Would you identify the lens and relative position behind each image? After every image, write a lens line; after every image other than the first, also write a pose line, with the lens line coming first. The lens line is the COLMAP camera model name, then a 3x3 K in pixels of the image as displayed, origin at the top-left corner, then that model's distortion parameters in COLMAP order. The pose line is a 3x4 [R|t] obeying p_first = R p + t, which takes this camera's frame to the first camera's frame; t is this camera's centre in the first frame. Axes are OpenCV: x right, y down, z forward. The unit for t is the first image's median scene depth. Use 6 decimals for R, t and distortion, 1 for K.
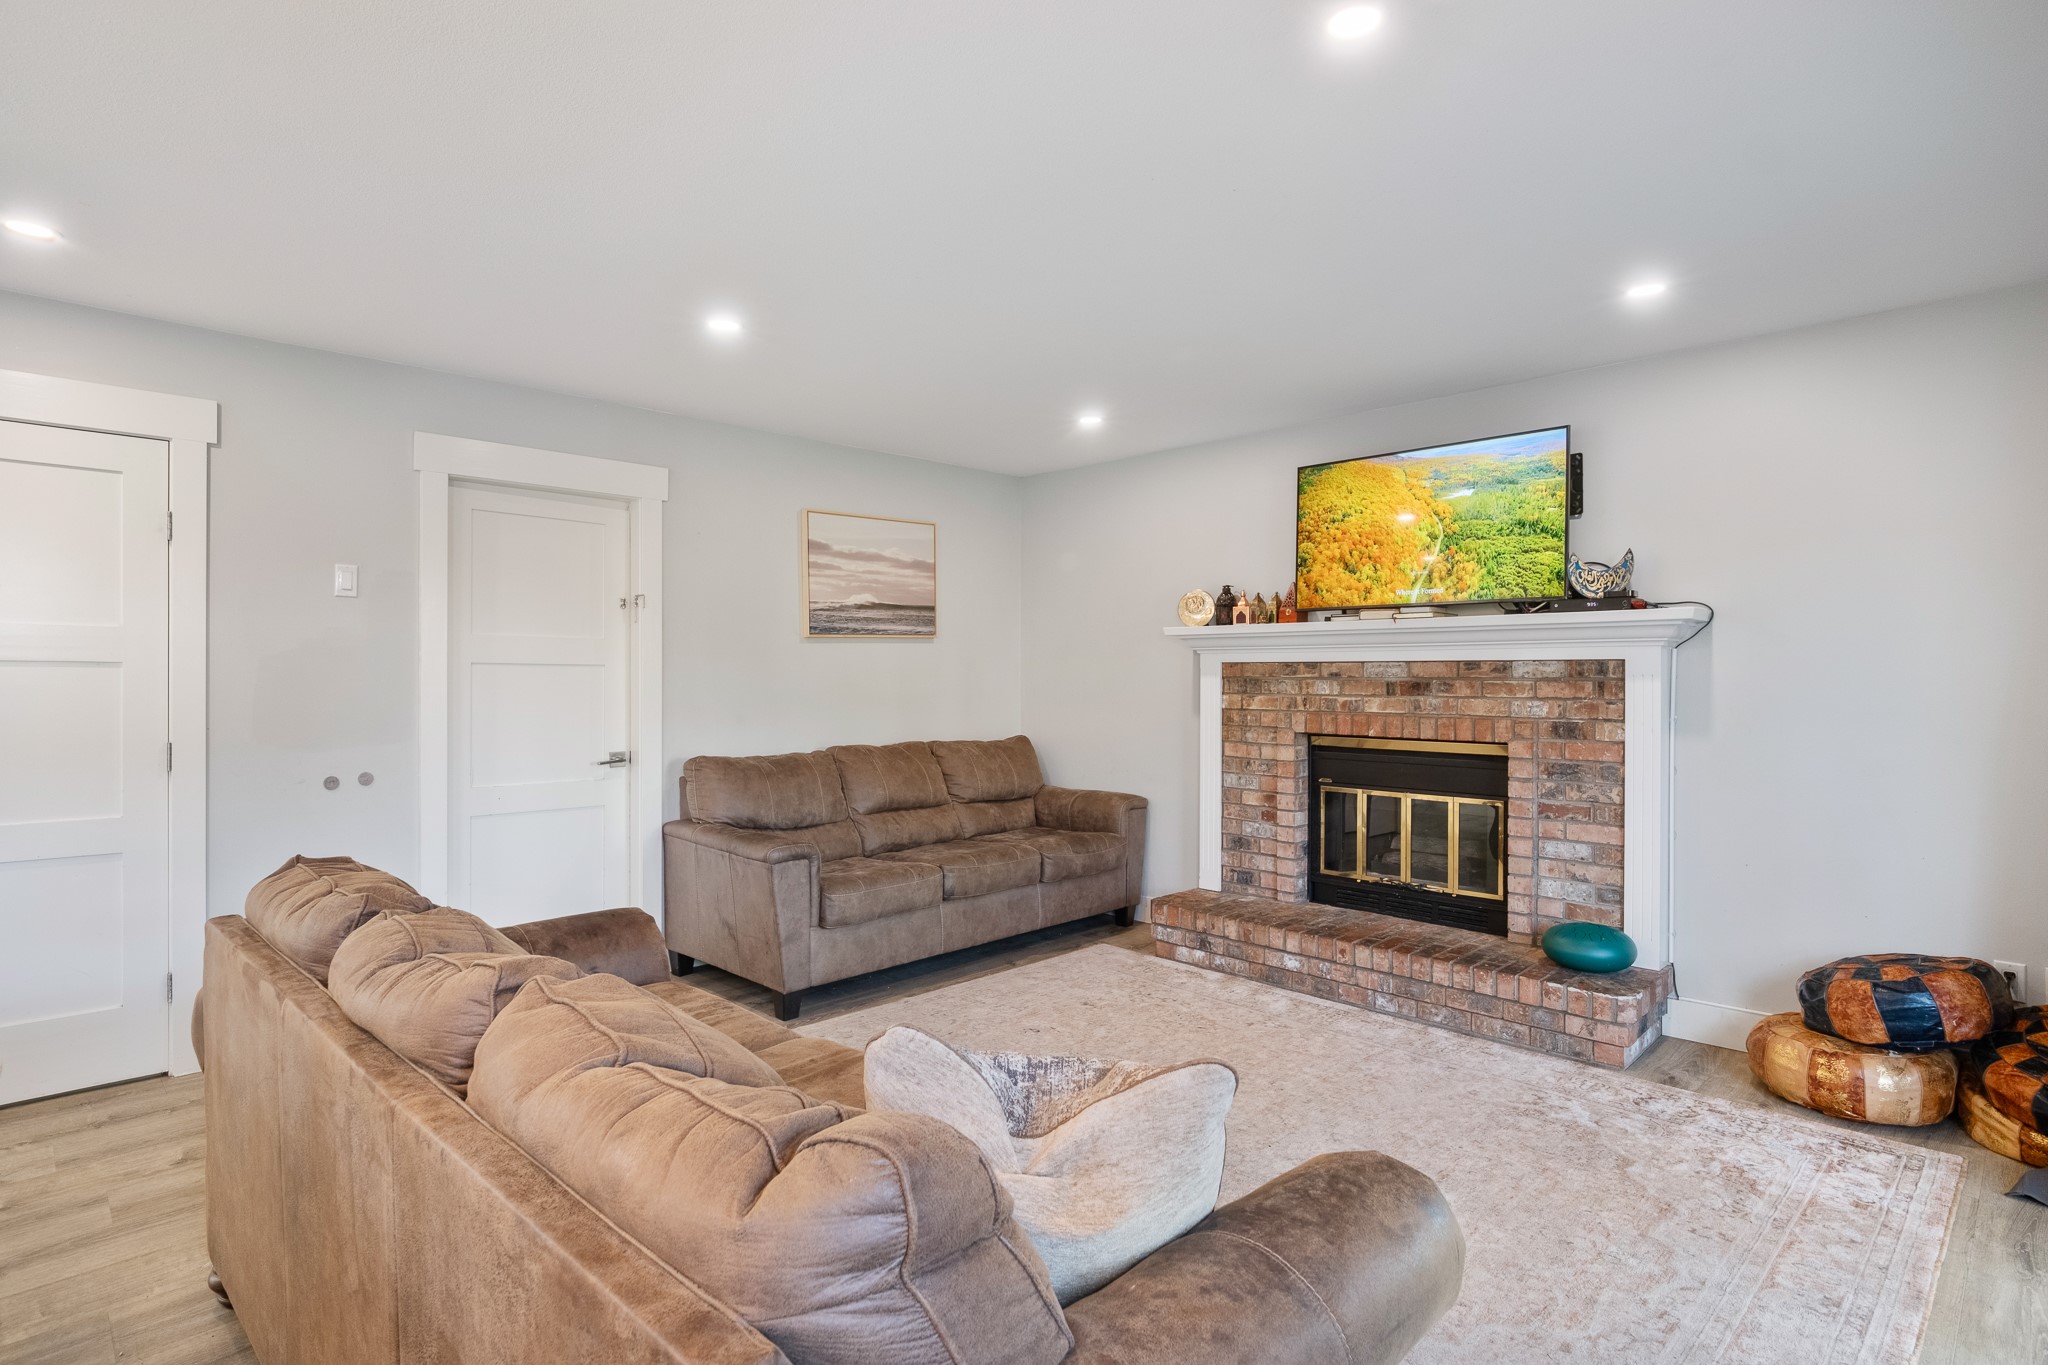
lens RADIAL K [[1011.2, 0, 1031.7], [0, 1011.2, 680.5], [0, 0, 1]] dist [-0.000022, -0.000380]
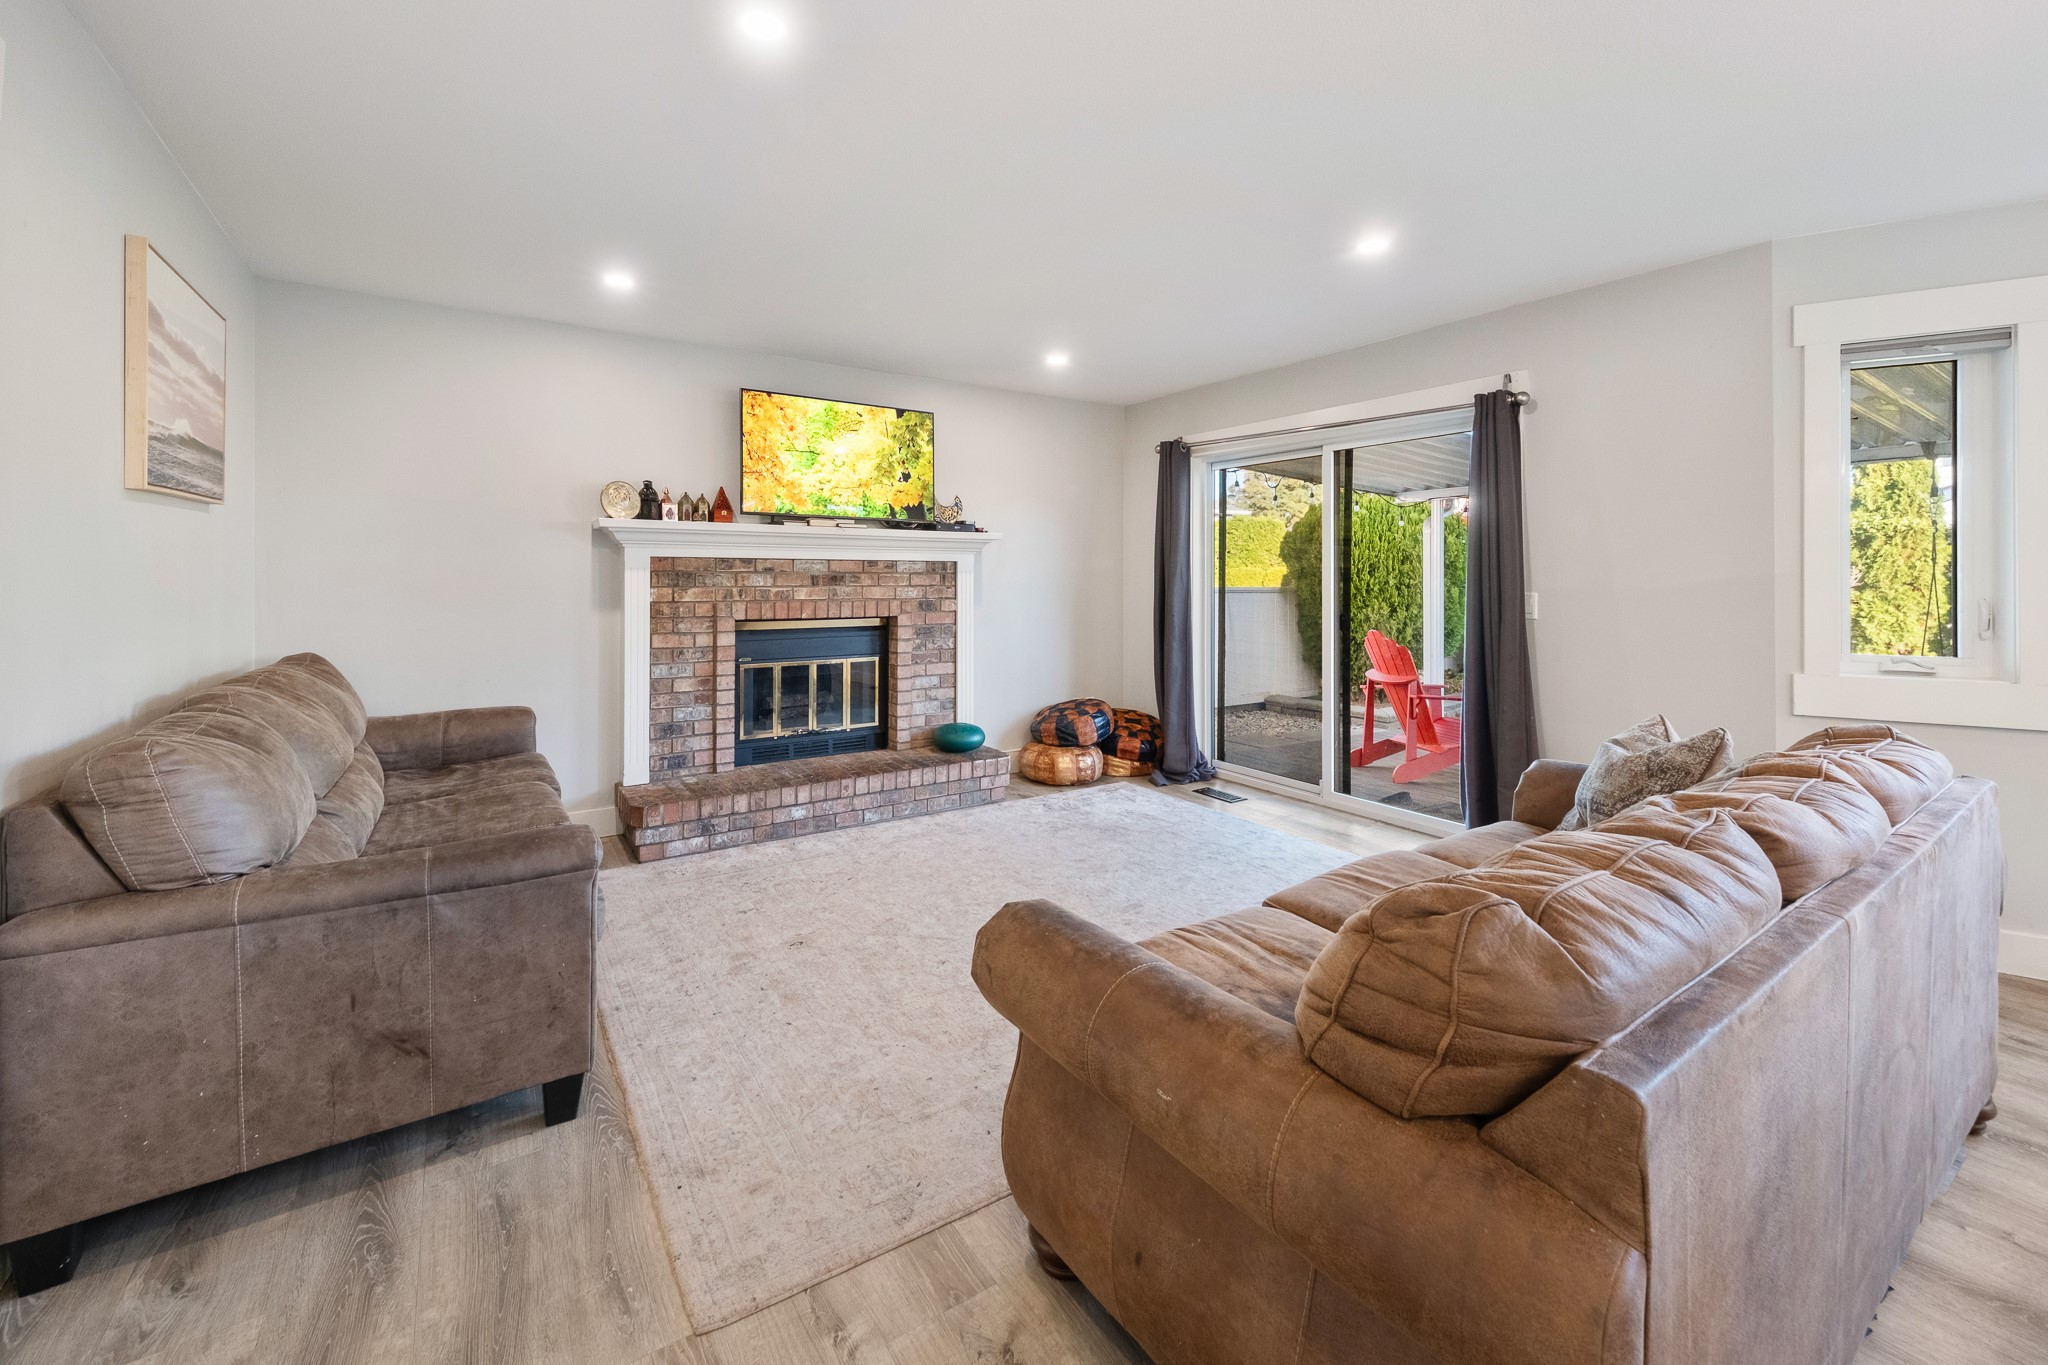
lens RADIAL K [[816.1, 0, 962.1], [0, 816.1, 569.6], [0, 0, 1]] dist [0.002325, -0.000471]
pose [[0.225265, 0.005243, 0.974284, -0.595043], [0.000450, 0.999985, -0.005485, -0.000048], [-0.974298, 0.001674, 0.225259, 0.563424]]
